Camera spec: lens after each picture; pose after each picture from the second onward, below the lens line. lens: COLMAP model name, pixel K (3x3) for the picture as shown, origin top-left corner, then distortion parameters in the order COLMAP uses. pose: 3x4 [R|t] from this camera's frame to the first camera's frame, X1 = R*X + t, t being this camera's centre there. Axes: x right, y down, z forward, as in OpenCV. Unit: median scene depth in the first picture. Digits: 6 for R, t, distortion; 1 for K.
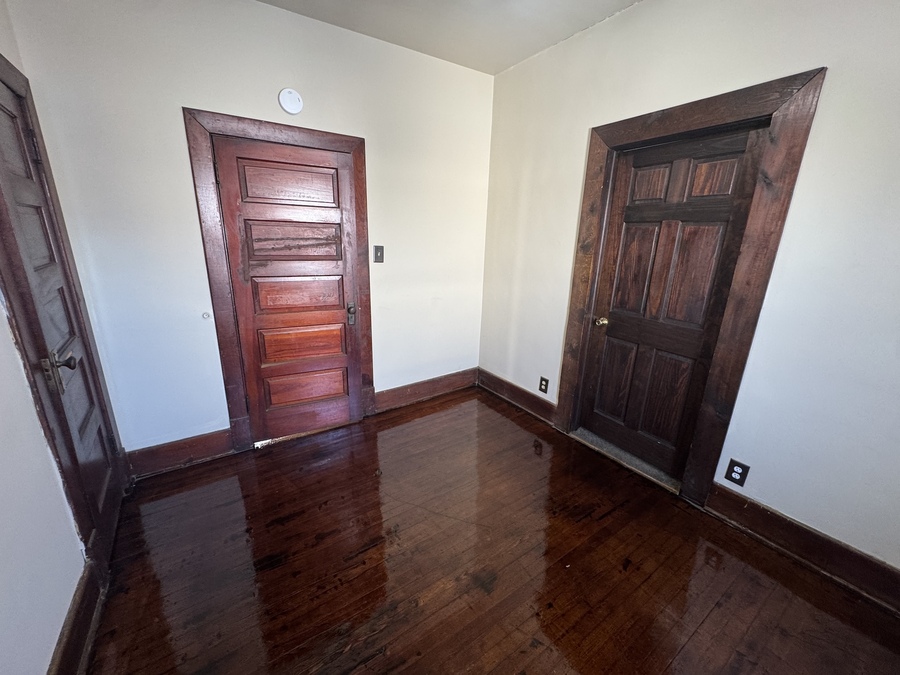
lens RADIAL K [[359.3, 0, 448.3], [0, 359.3, 337.2], [0, 0, 1]] dist [-0.000886, -0.000115]
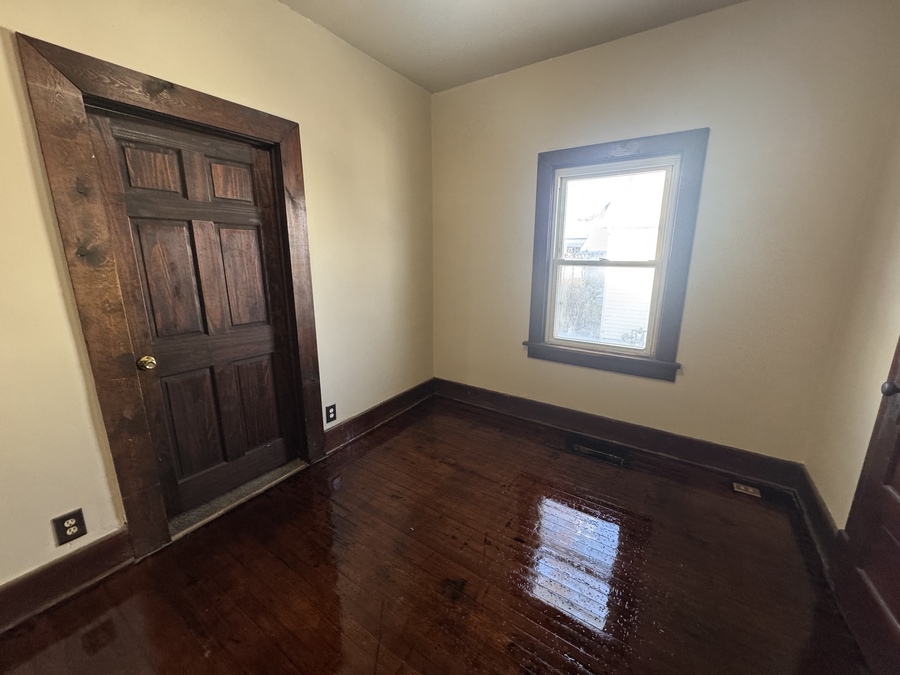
lens RADIAL K [[359.3, 0, 448.3], [0, 359.3, 337.2], [0, 0, 1]] dist [-0.000886, -0.000115]
pose [[-0.386712, -0.231504, 0.892670, -0.436875], [0.240317, 0.909236, 0.339907, -0.203963], [-0.890338, 0.345971, -0.295978, 0.764684]]
